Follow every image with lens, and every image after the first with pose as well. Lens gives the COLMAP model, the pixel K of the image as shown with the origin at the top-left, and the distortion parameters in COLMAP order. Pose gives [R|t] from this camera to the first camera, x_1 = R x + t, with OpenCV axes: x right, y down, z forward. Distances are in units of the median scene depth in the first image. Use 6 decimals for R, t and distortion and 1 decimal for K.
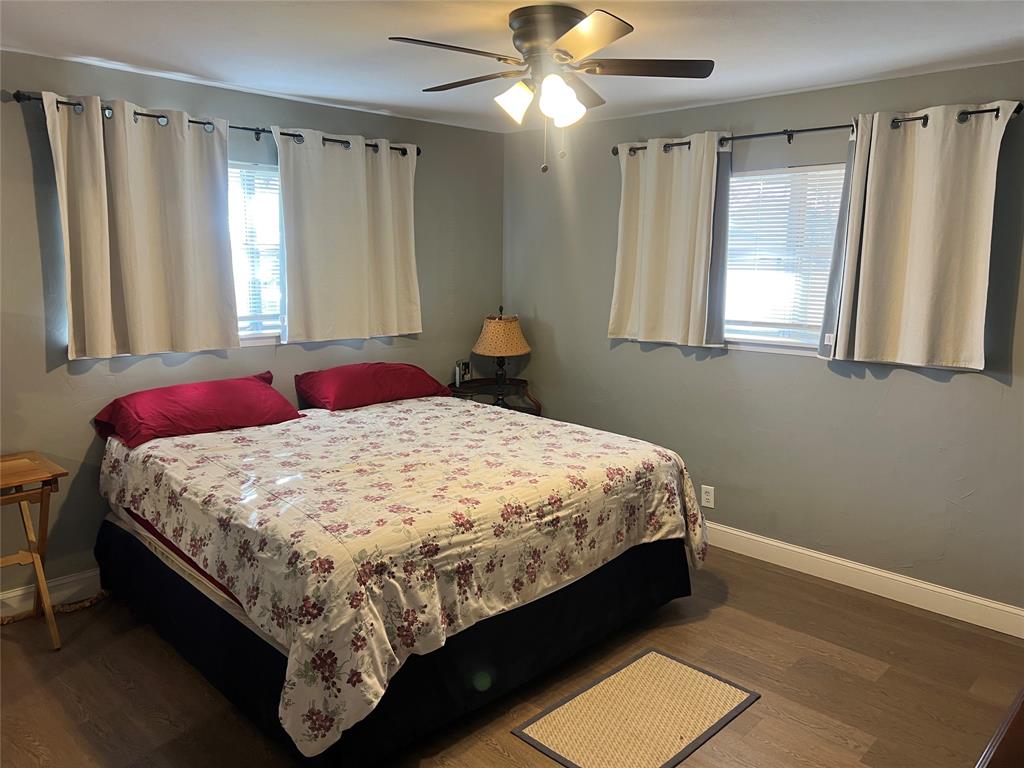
lens RADIAL K [[759.6, 0, 516.1], [0, 759.6, 373.2], [0, 0, 1]] dist [0.065213, -0.079676]
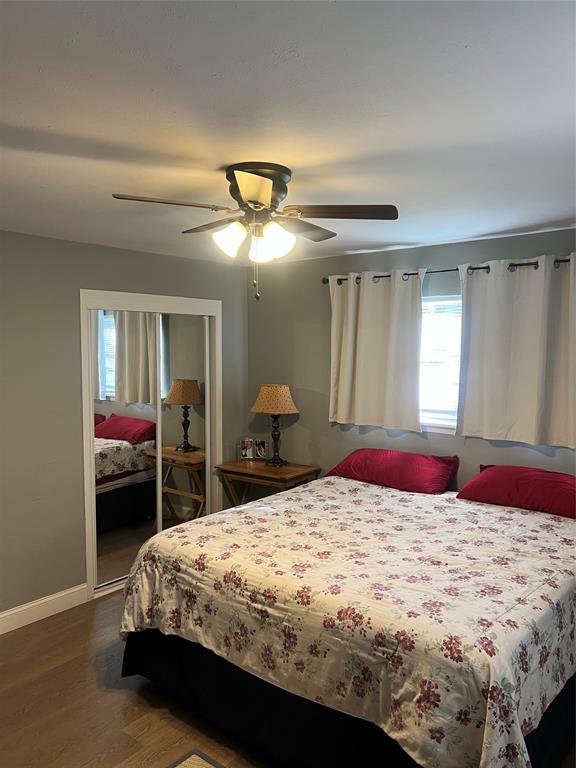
lens RADIAL K [[569.7, 0, 293.0], [0, 569.7, 389.2], [0, 0, 1]] dist [0.065213, -0.079676]
pose [[0.107905, 0.062917, -0.992168, 0.807141], [-0.162260, 0.985728, 0.044862, -0.154674], [0.980830, 0.156149, 0.116574, 0.857811]]
